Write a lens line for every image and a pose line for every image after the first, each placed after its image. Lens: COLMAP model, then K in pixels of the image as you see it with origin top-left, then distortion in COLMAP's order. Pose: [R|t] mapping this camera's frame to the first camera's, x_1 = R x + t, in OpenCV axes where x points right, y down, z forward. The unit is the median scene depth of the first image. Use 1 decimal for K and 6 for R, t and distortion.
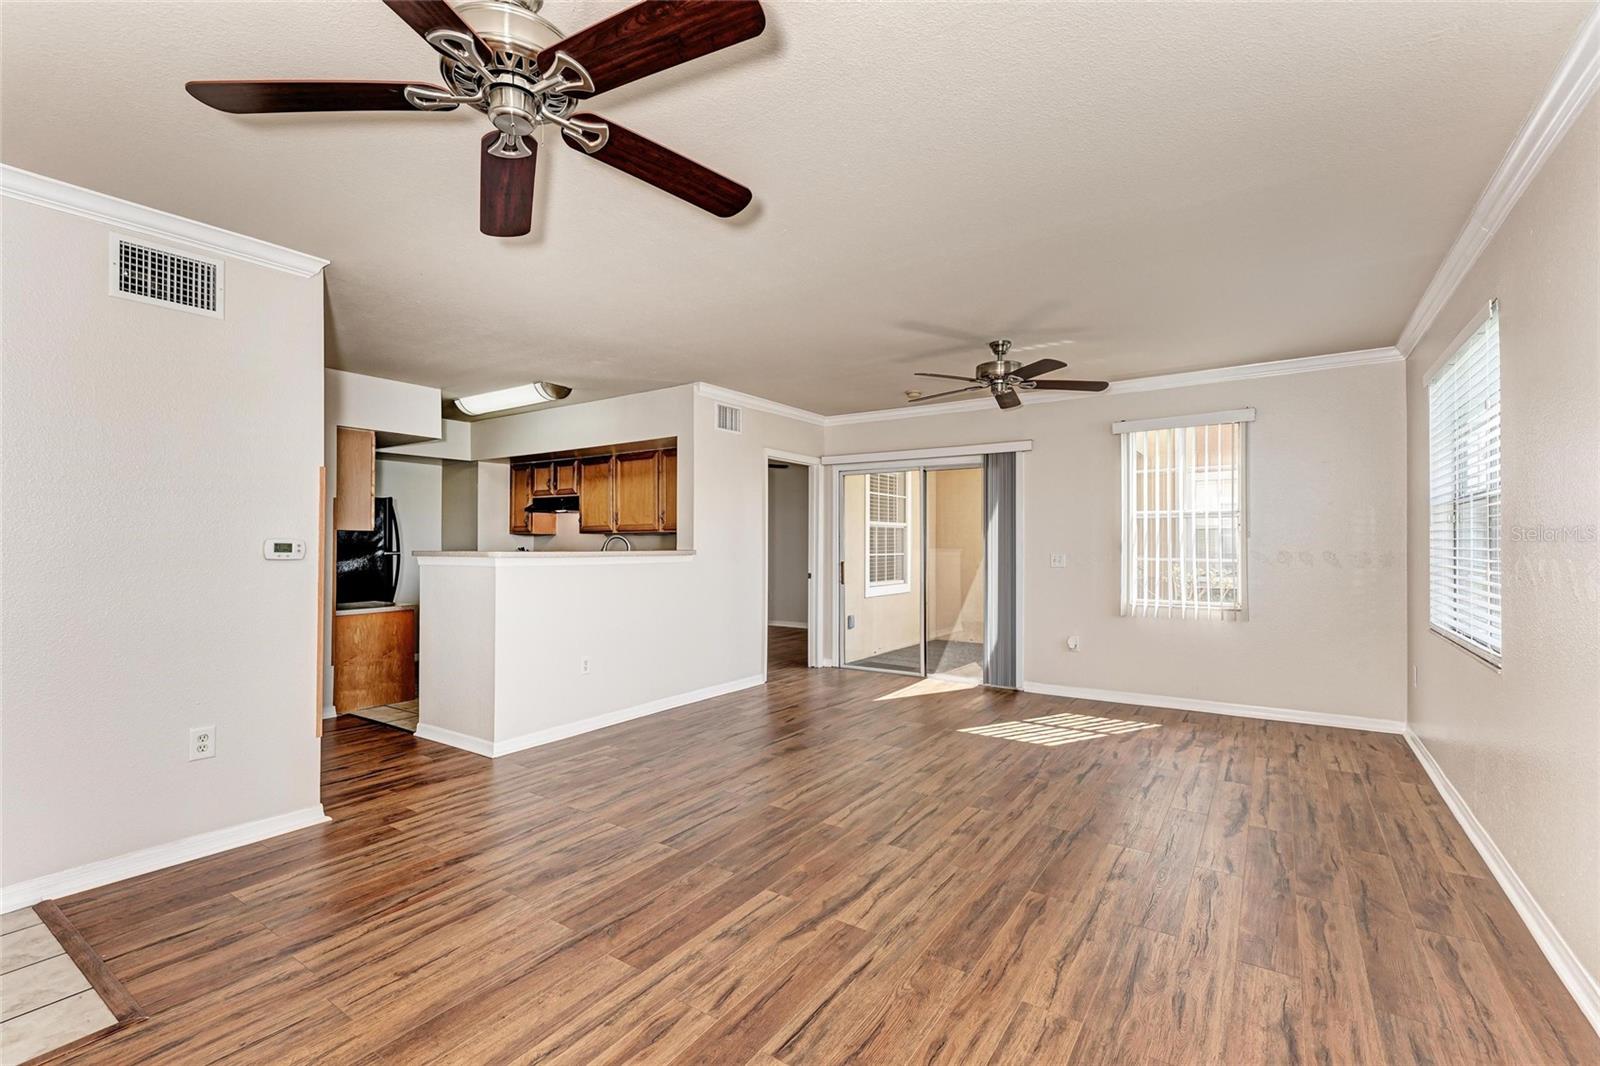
lens RADIAL K [[697.2, 0, 807.5], [0, 697.2, 534.9], [0, 0, 1]] dist [0.003504, 0.000116]
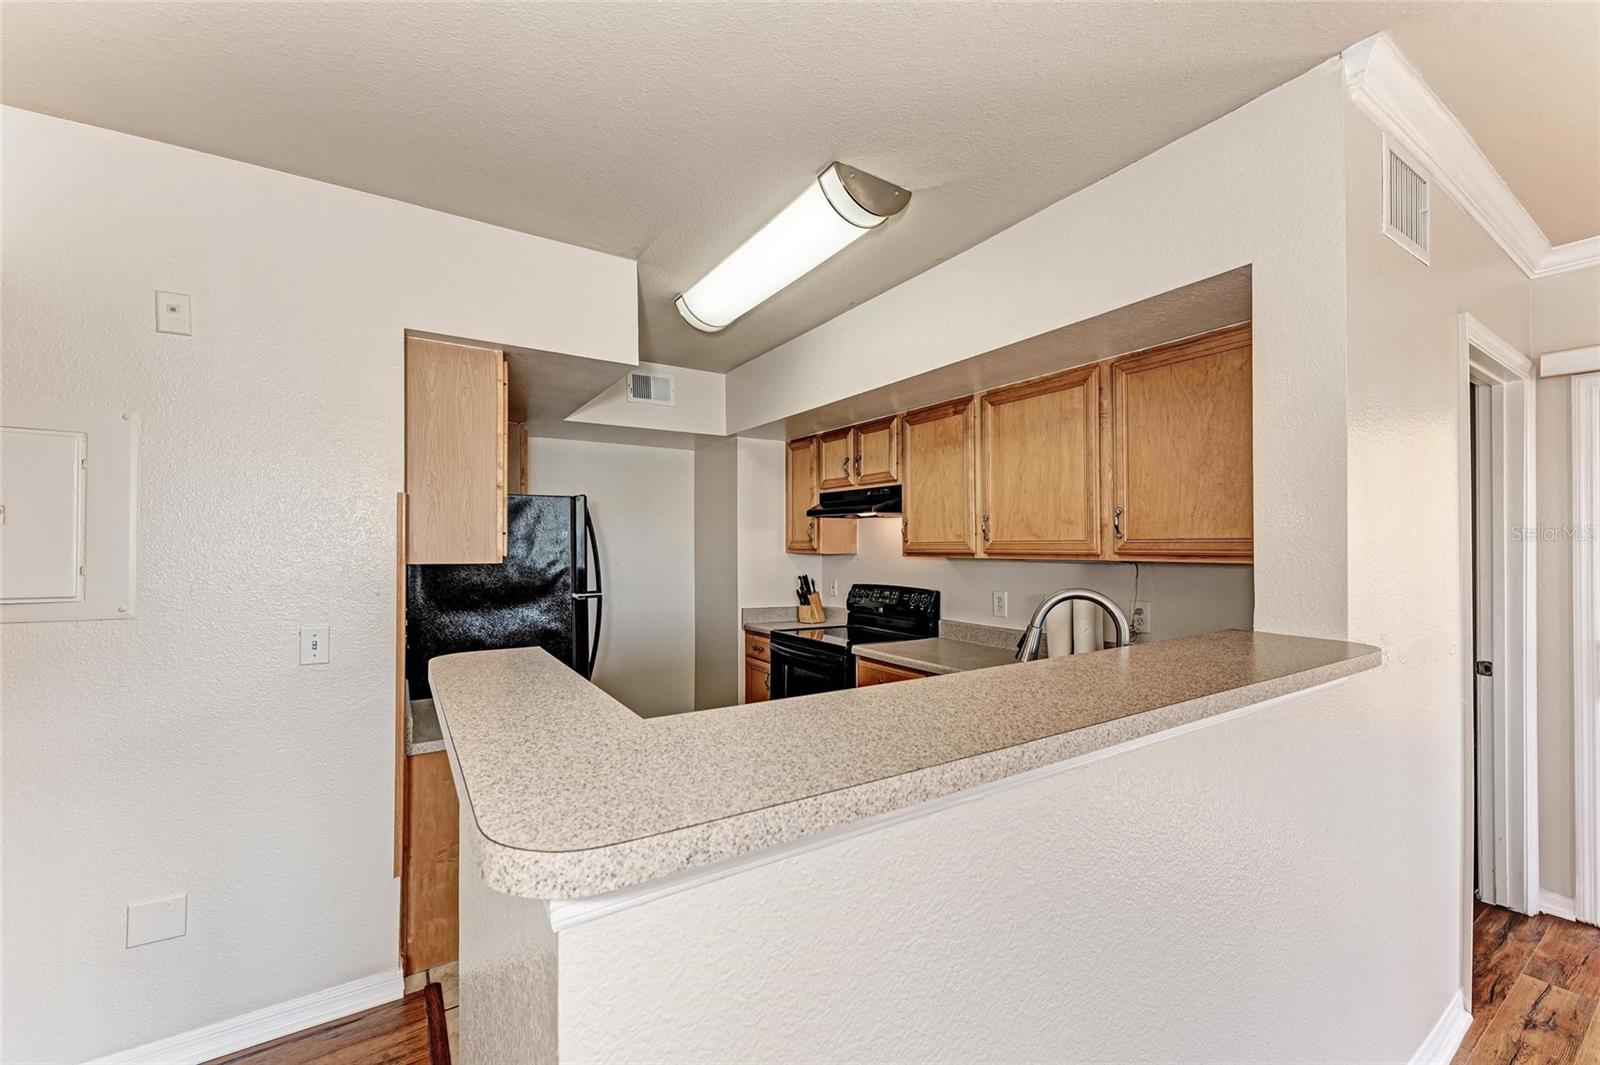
lens RADIAL K [[637.7, 0, 805.5], [0, 637.7, 536.7], [0, 0, 1]] dist [0.001425, 0.000094]
pose [[0.921333, -0.005415, -0.388736, -0.204149], [0.007227, 0.999969, 0.003200, -0.018481], [0.388707, -0.005757, 0.921343, 0.519865]]
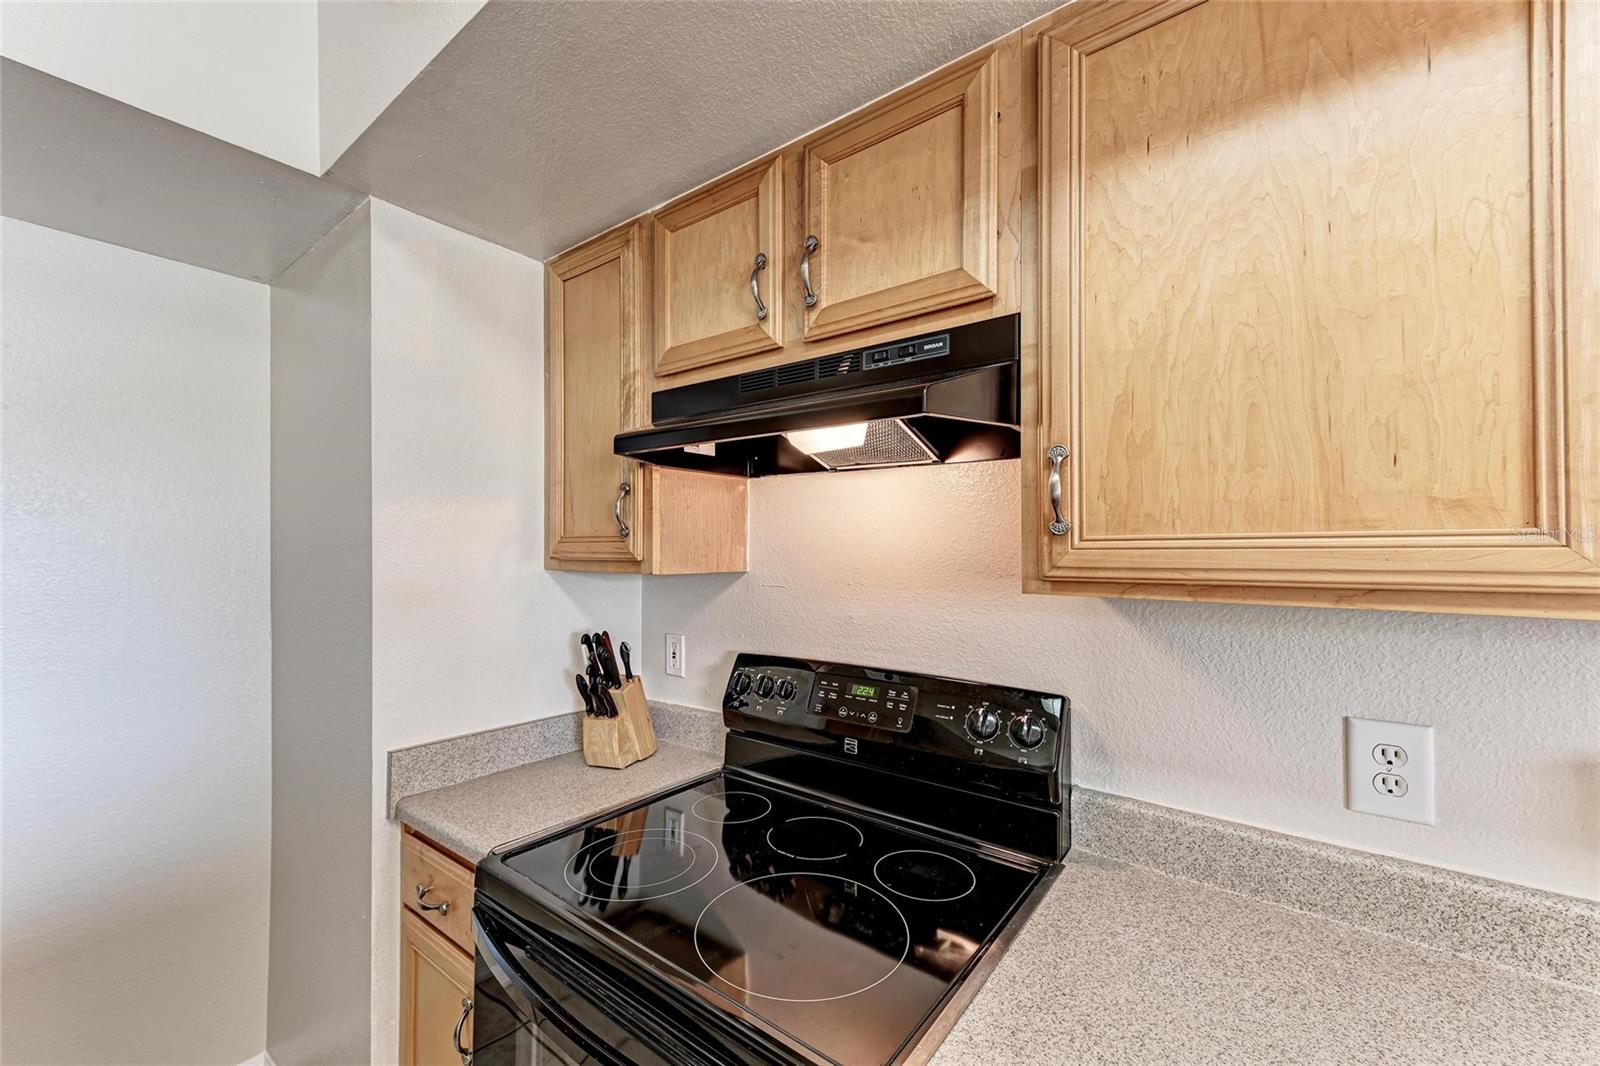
lens RADIAL K [[625.2, 0, 827.3], [0, 625.2, 546.3], [0, 0, 1]] dist [0.001052, -0.000008]
pose [[0.999456, 0.004721, -0.032639, -0.353089], [-0.004279, 0.999898, 0.013596, -0.012581], [0.032700, -0.013449, 0.999375, 0.859702]]
